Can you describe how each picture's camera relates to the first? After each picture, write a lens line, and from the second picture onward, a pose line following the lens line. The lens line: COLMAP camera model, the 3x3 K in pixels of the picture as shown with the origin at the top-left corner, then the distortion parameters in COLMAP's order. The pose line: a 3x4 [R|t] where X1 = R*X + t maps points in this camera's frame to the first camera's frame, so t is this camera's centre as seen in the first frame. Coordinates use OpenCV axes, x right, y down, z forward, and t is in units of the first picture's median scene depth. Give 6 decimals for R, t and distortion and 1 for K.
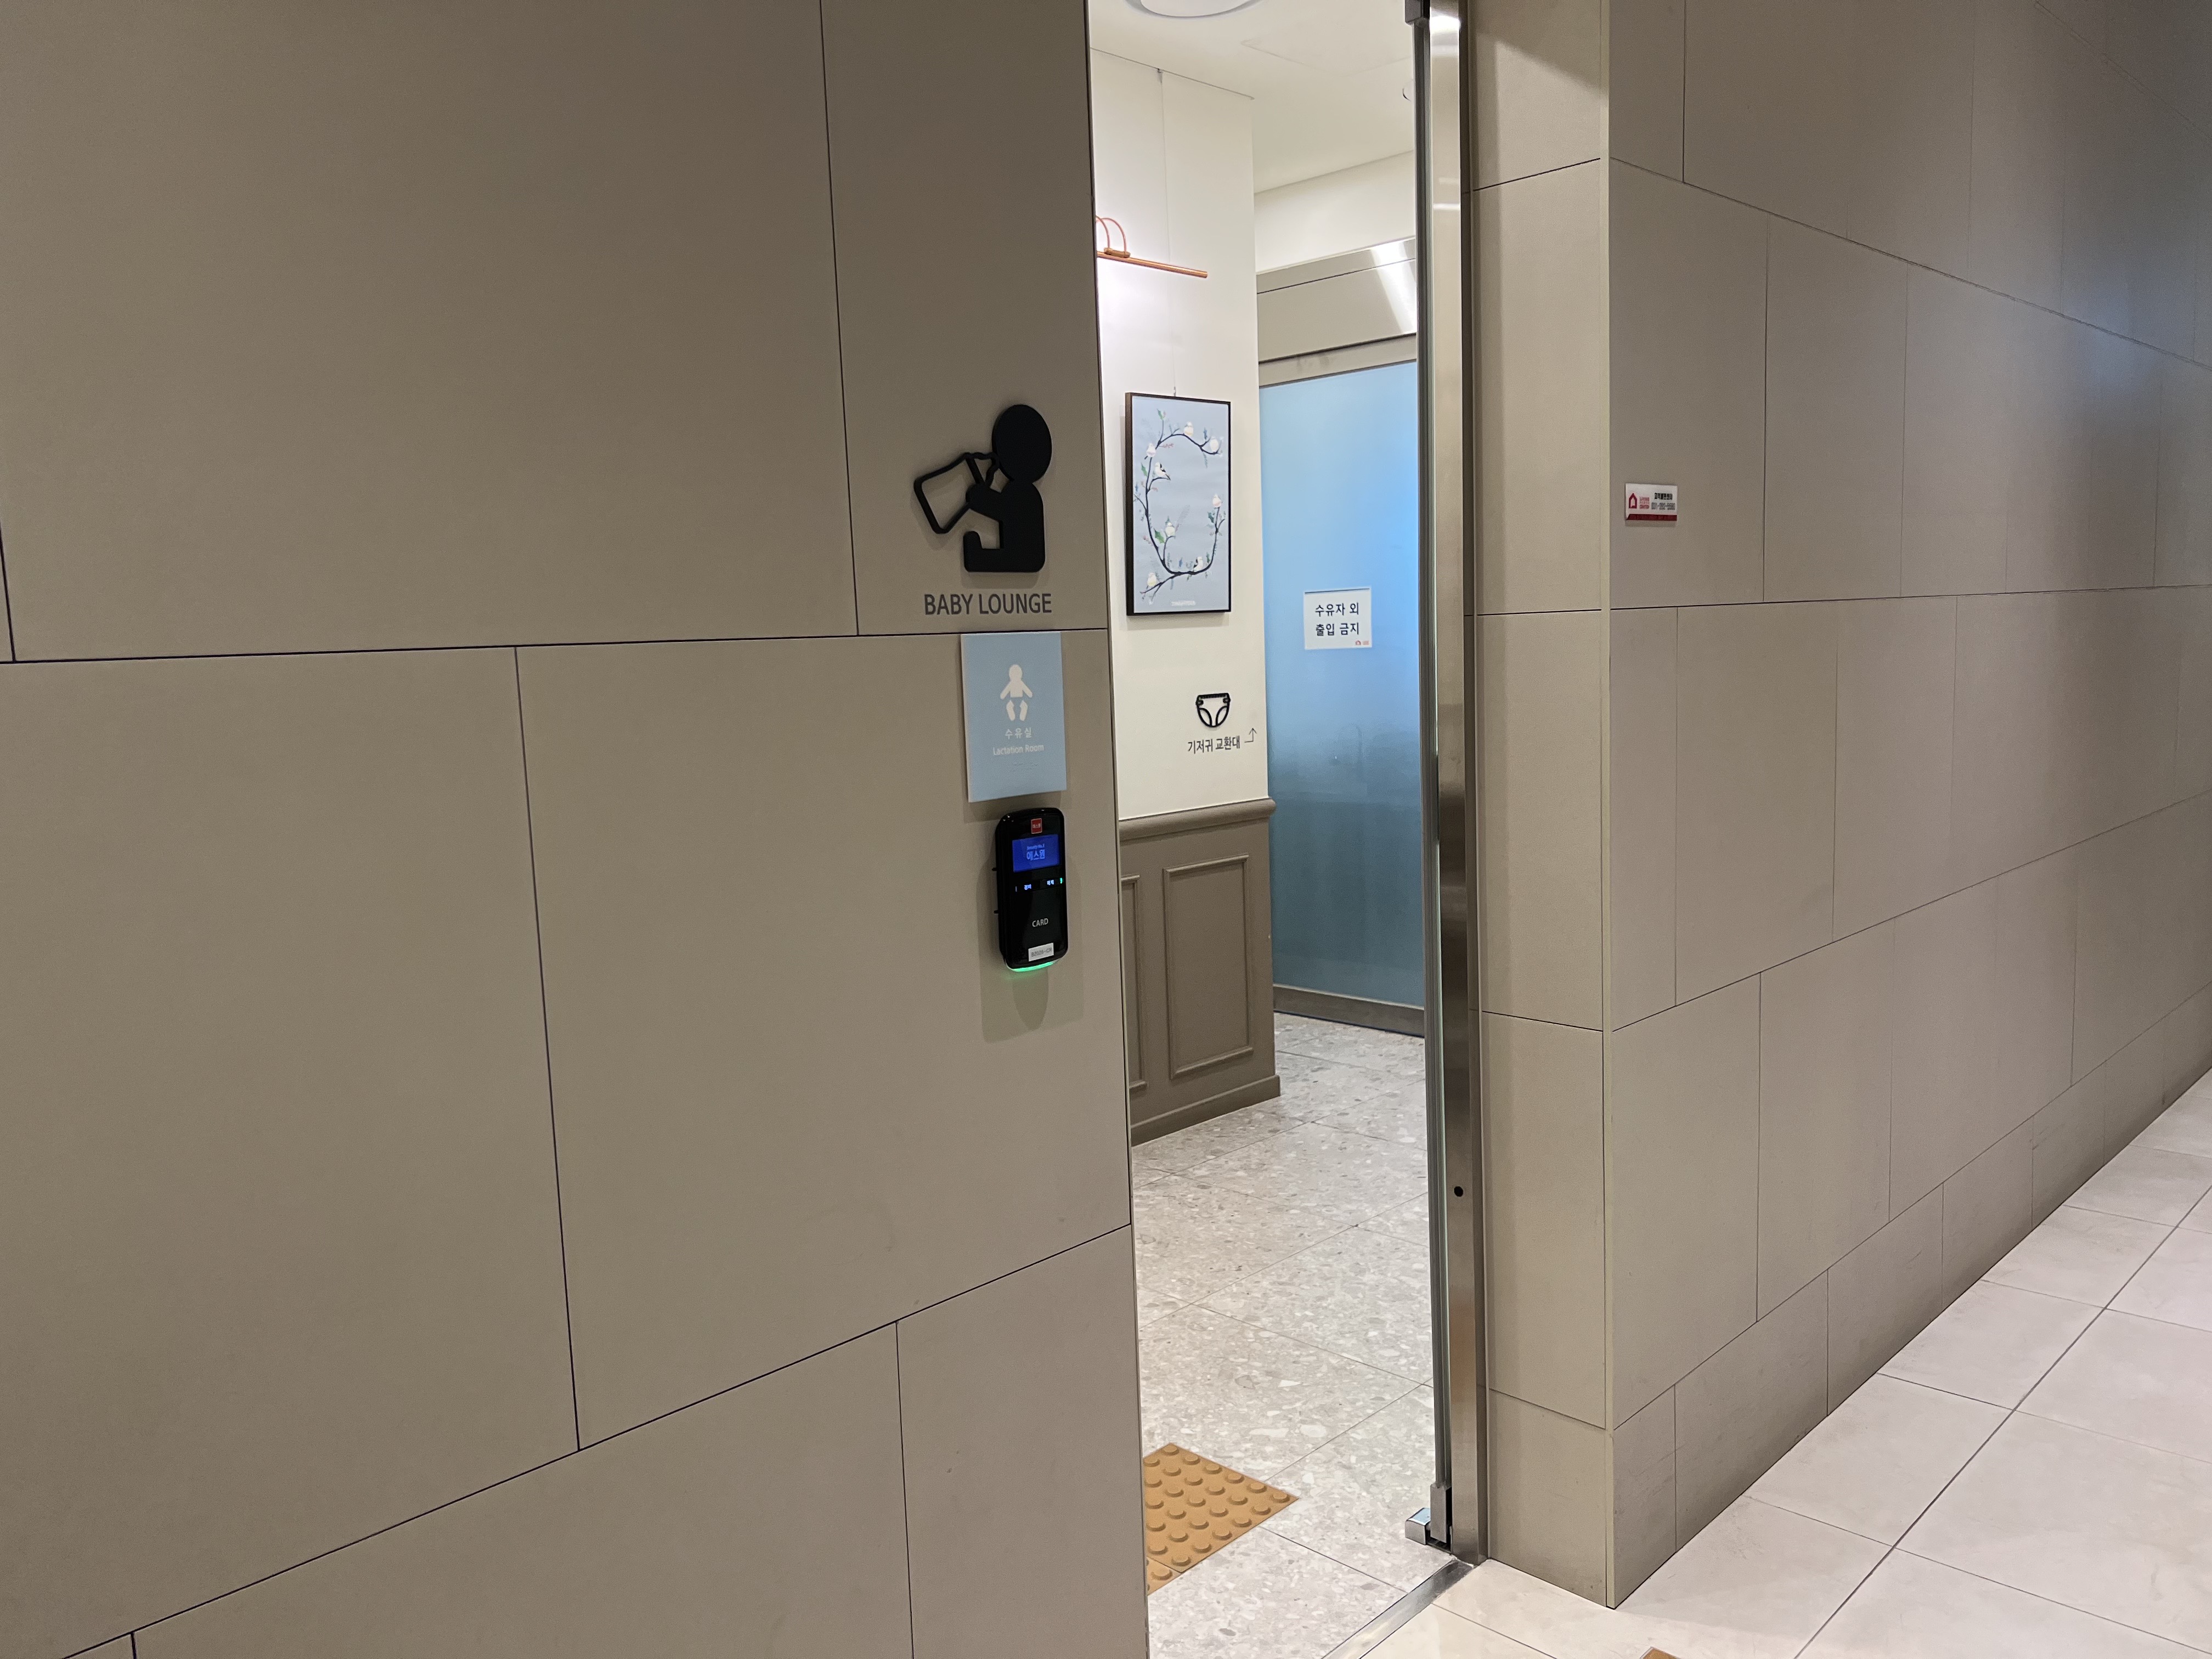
lens RADIAL K [[1656.1, 0, 1106.0], [0, 1656.1, 829.5], [0, 0, 1]] dist [0.115573, -0.000192]
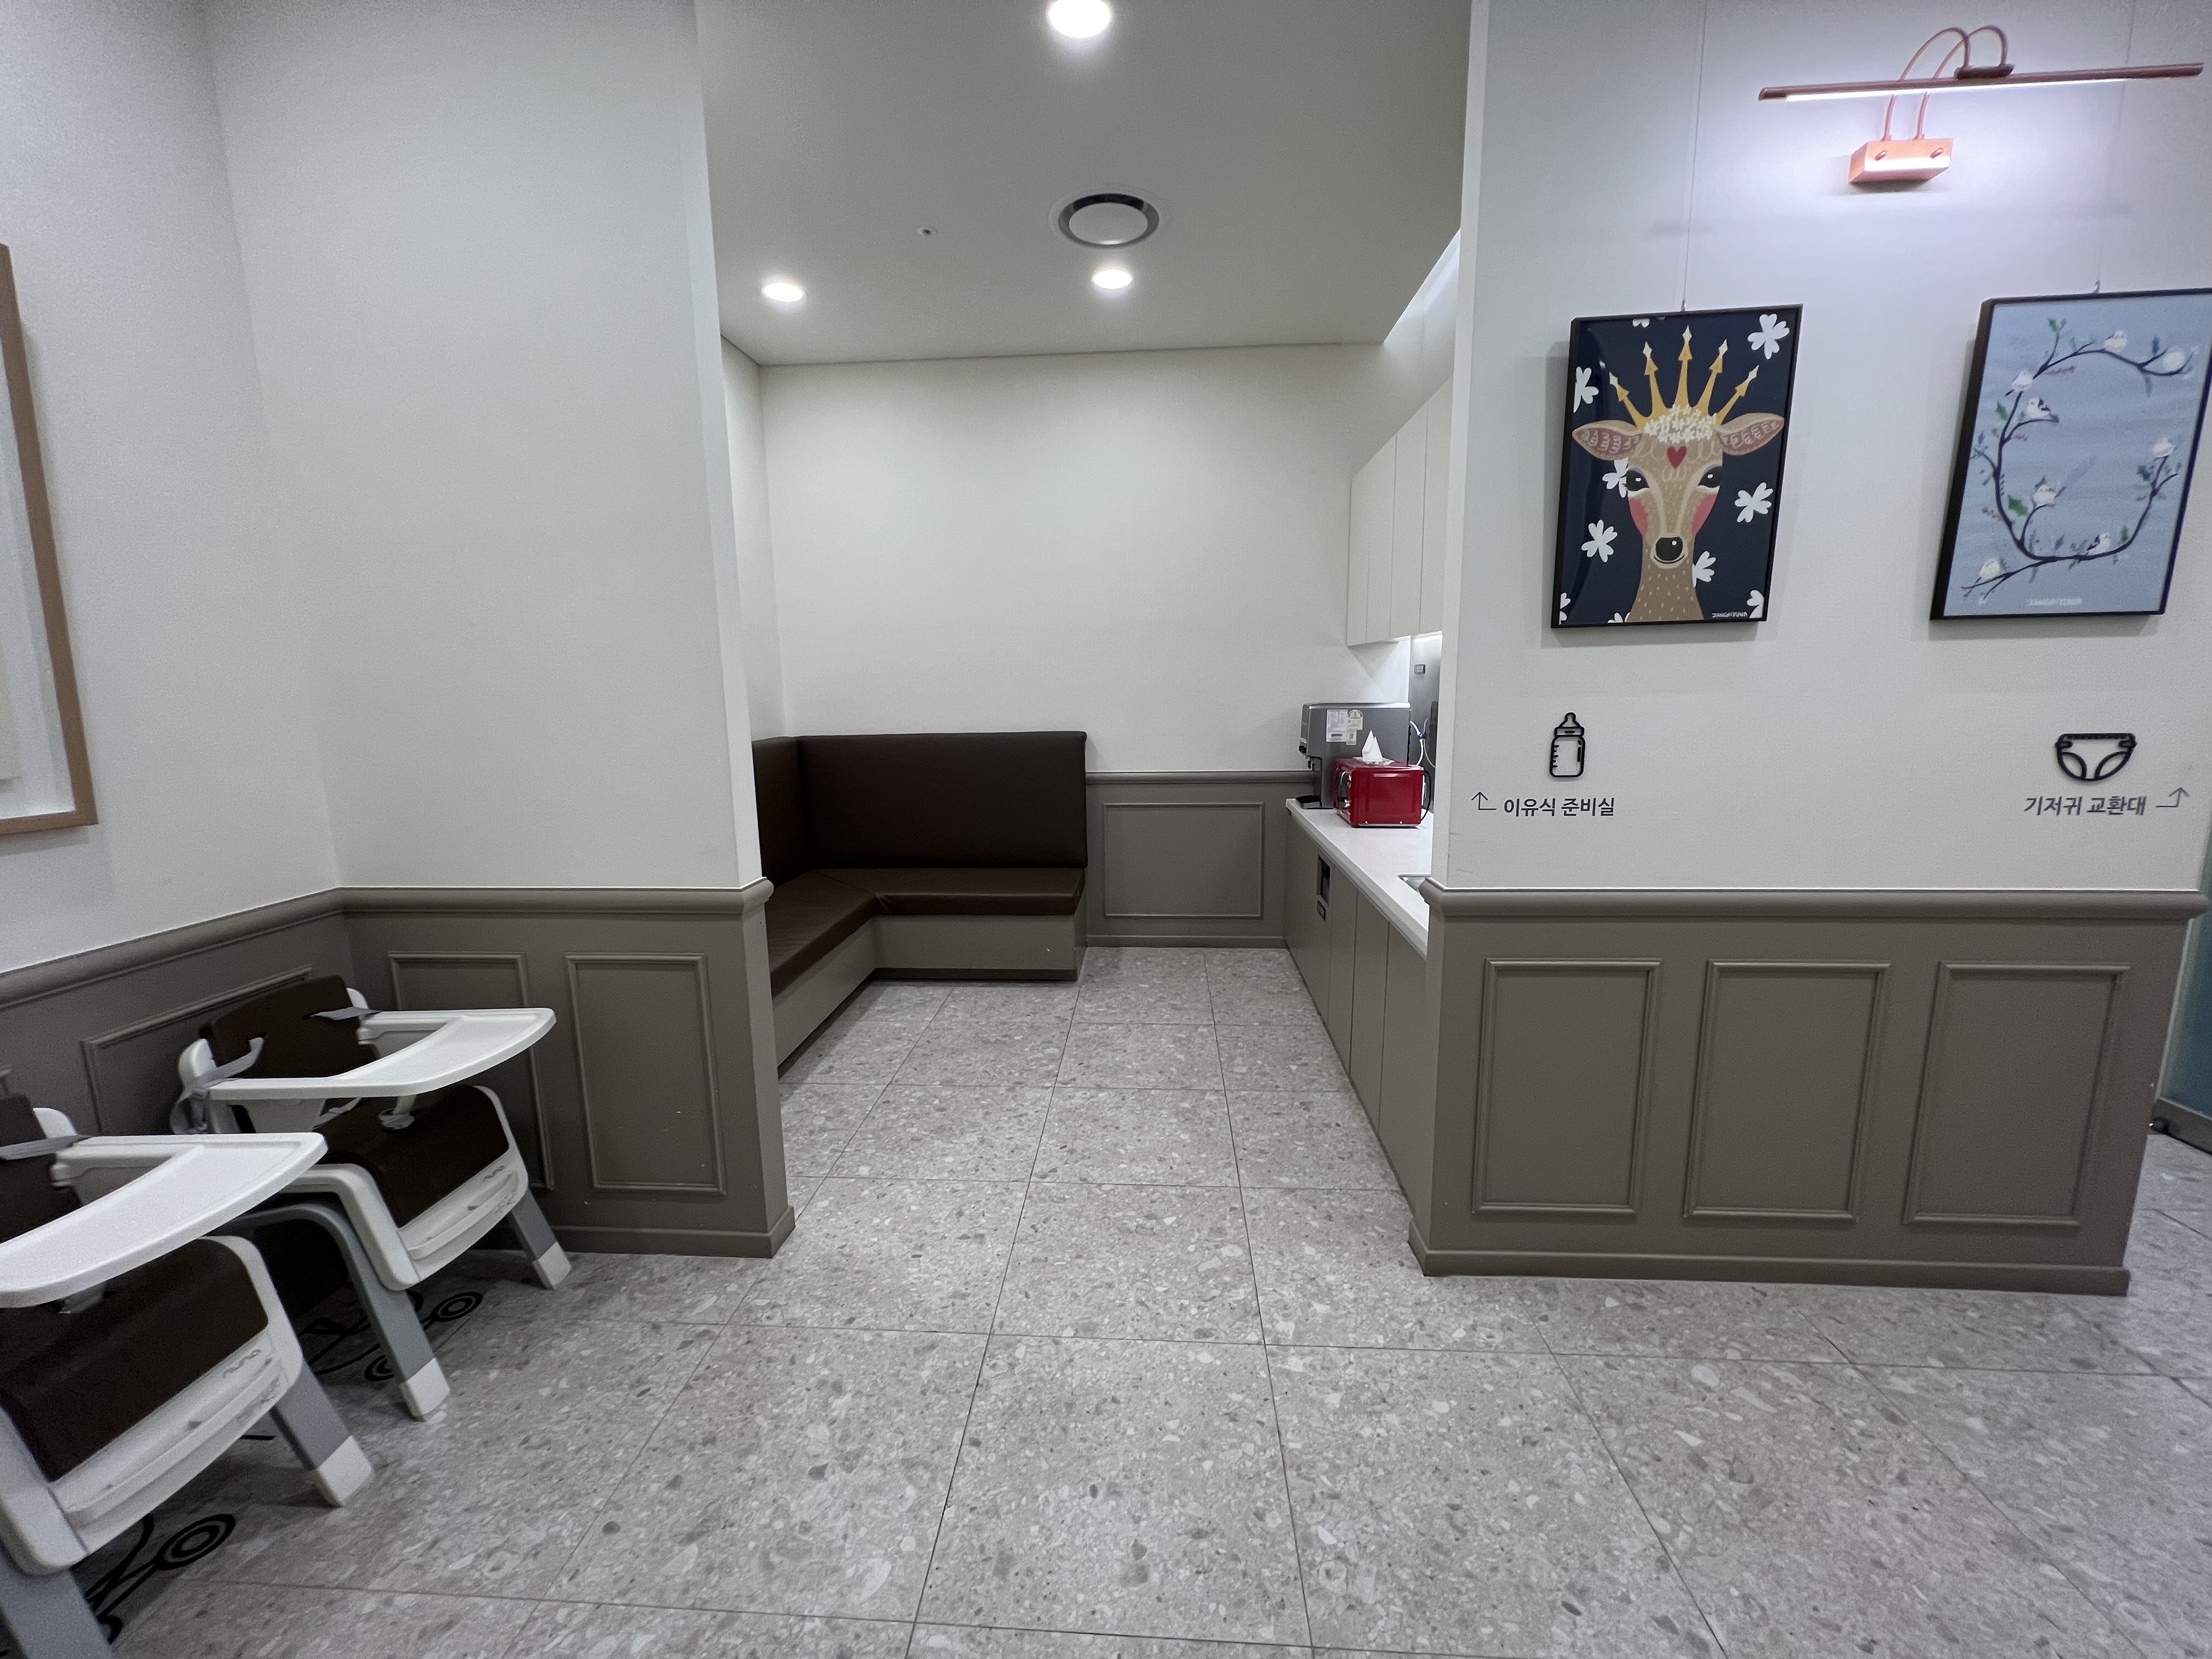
lens RADIAL K [[866.7, 0, 1106.0], [0, 866.7, 829.5], [0, 0, 1]] dist [-0.001087, -0.000171]
pose [[0.650773, 0.147857, -0.744737, 0.072033], [-0.101325, 0.988995, 0.107810, -0.039801], [0.752481, 0.005300, 0.658593, 0.454203]]
